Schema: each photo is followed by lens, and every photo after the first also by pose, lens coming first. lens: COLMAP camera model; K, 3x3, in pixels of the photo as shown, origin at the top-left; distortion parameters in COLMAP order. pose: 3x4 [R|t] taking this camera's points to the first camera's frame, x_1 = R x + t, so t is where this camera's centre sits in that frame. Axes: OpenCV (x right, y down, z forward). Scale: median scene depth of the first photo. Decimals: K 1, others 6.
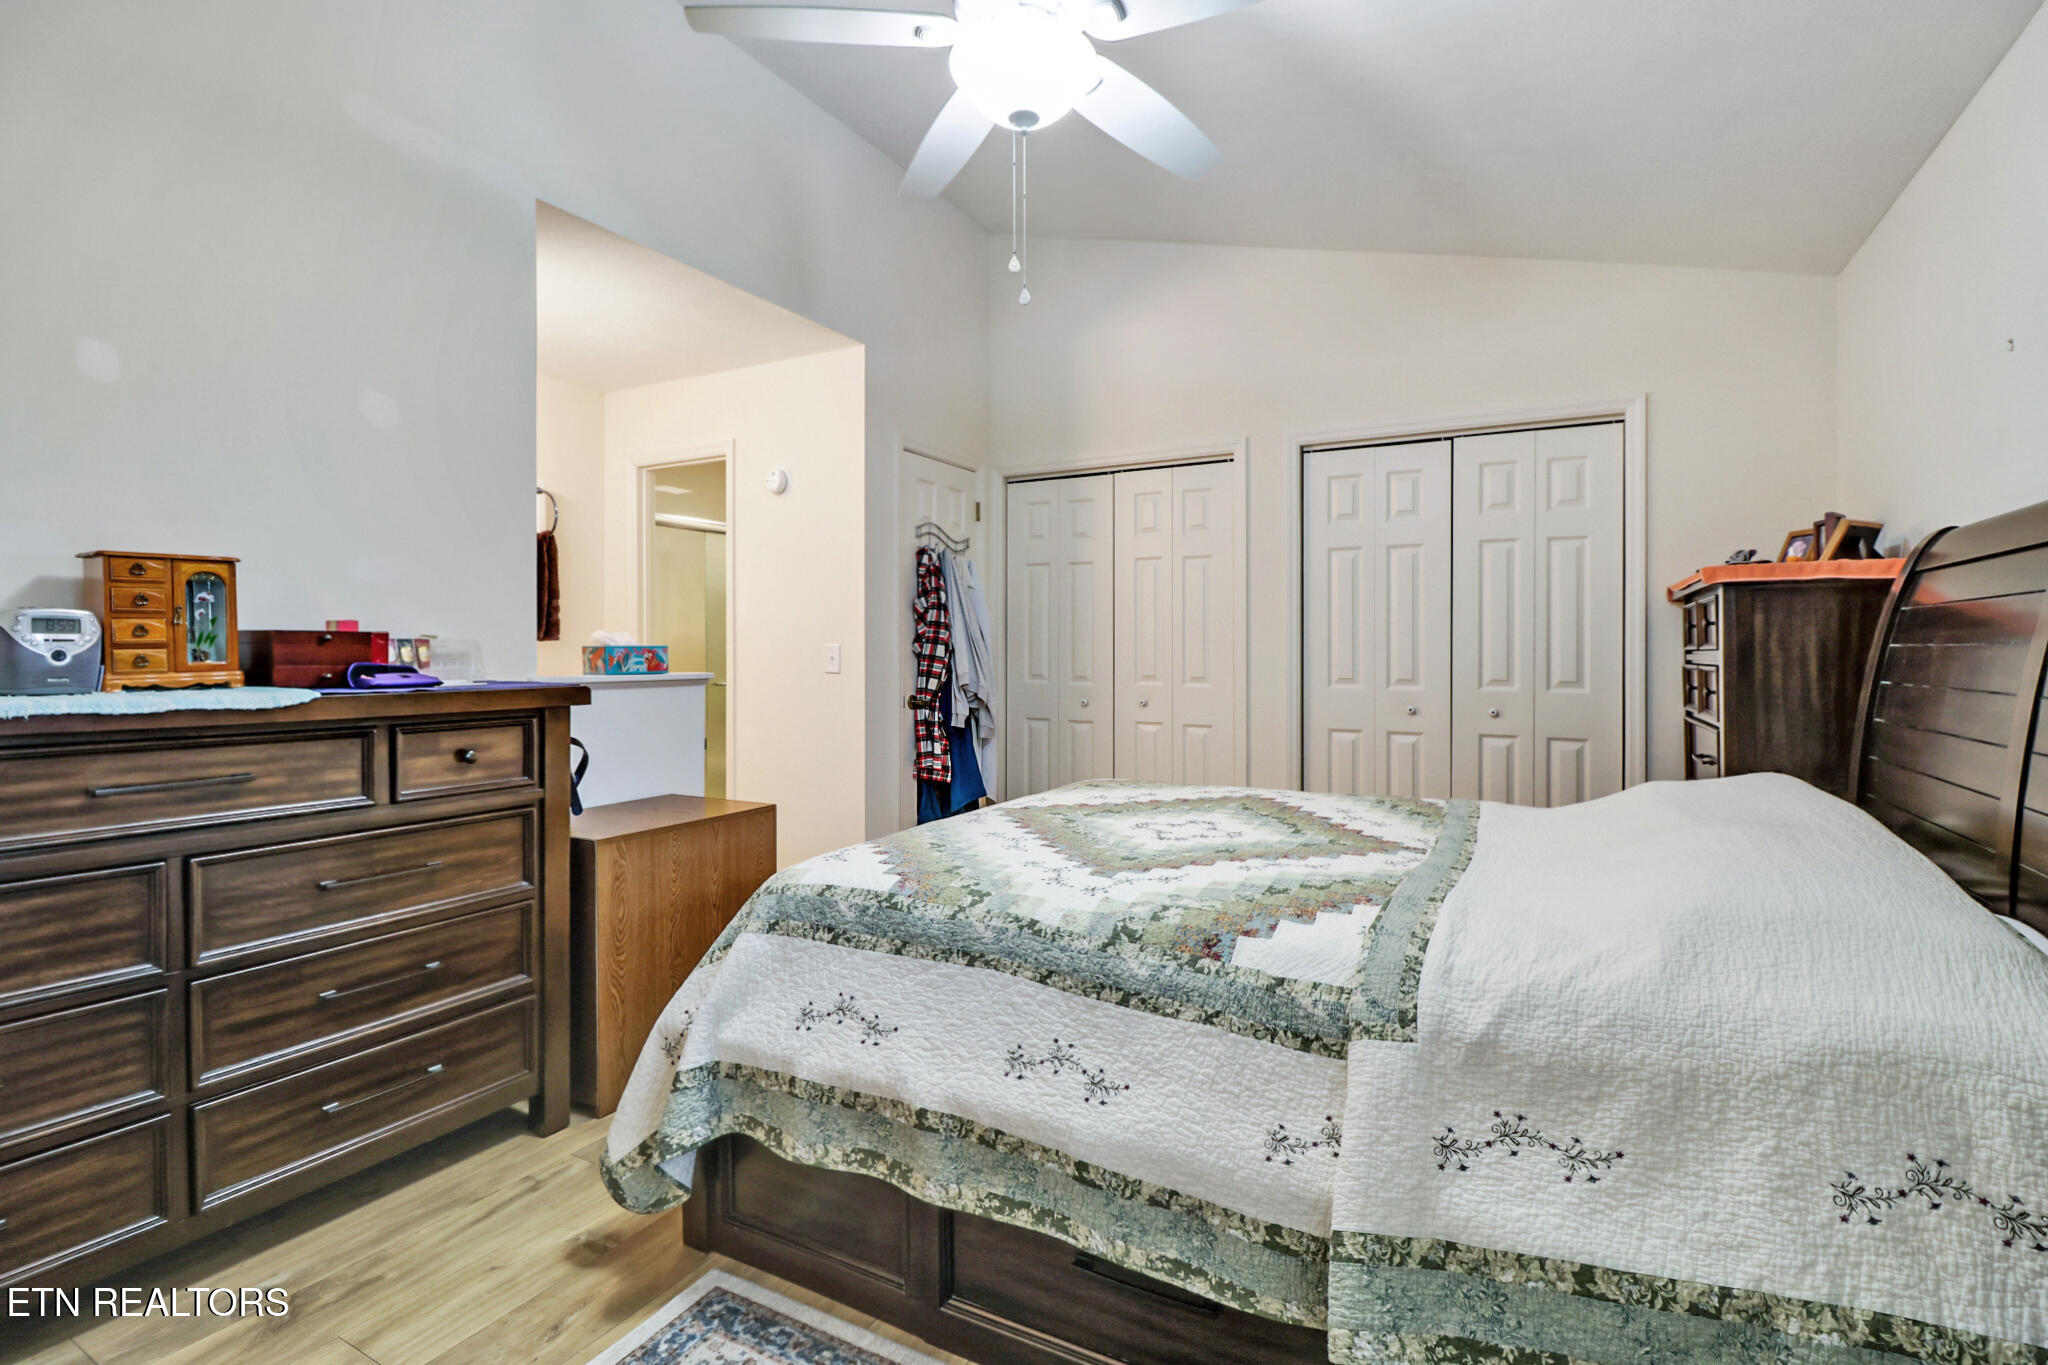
lens RADIAL K [[949.5, 0, 1035.9], [0, 949.5, 650.6], [0, 0, 1]] dist [0.004040, -0.015048]
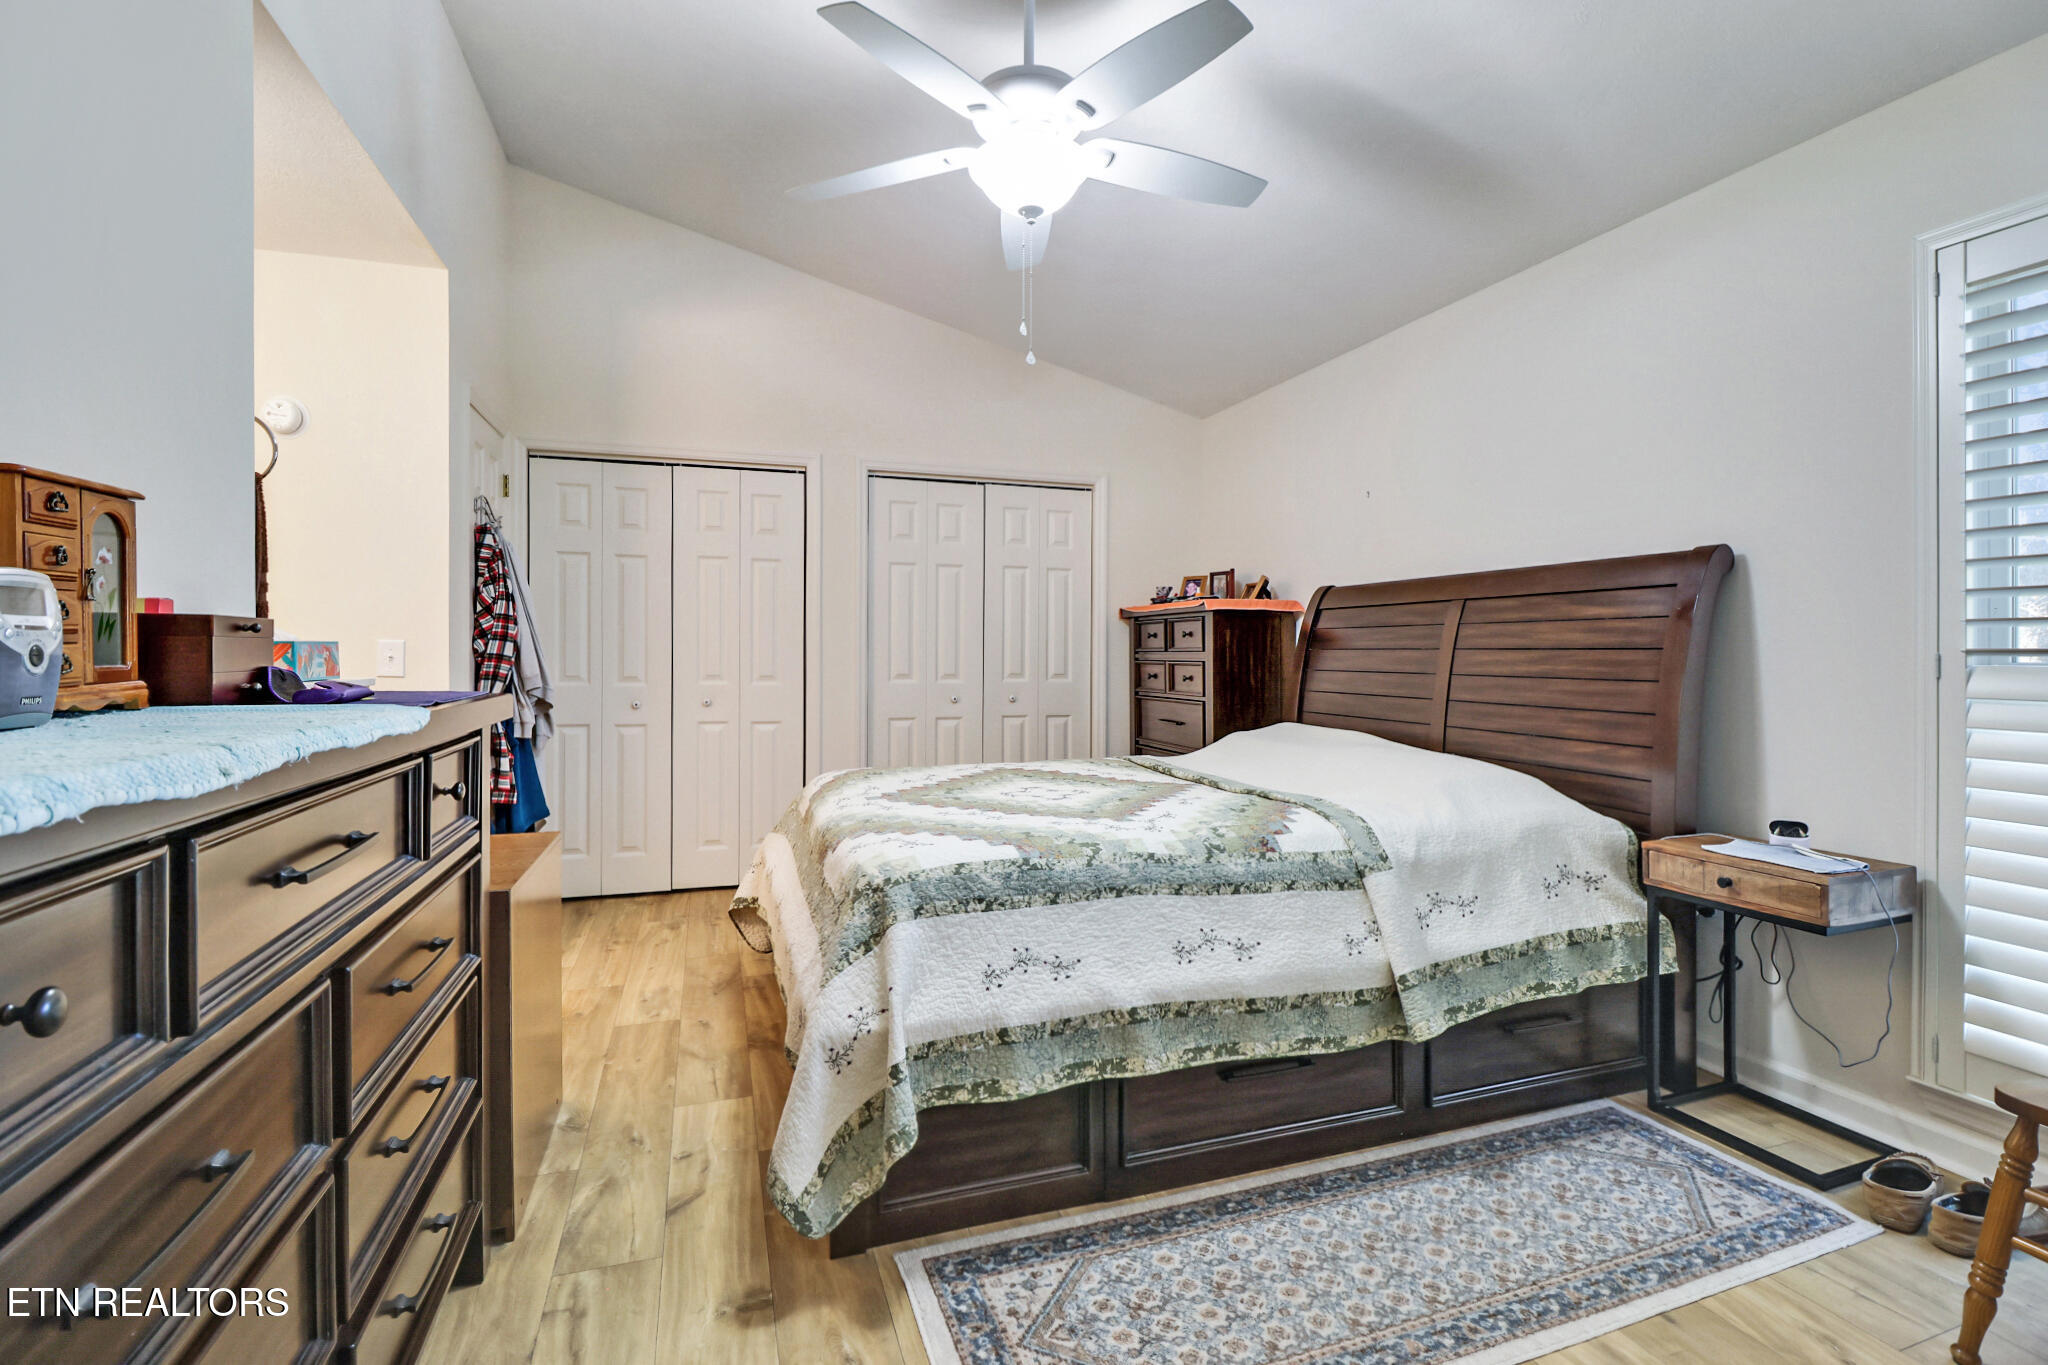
lens RADIAL K [[949.5, 0, 1035.9], [0, 949.5, 650.6], [0, 0, 1]] dist [0.004040, -0.015048]
pose [[0.678644, 0.003489, 0.734460, -1.061140], [-0.003855, 0.999992, -0.001188, 0.001748], [-0.734458, -0.002025, 0.678651, 0.208884]]
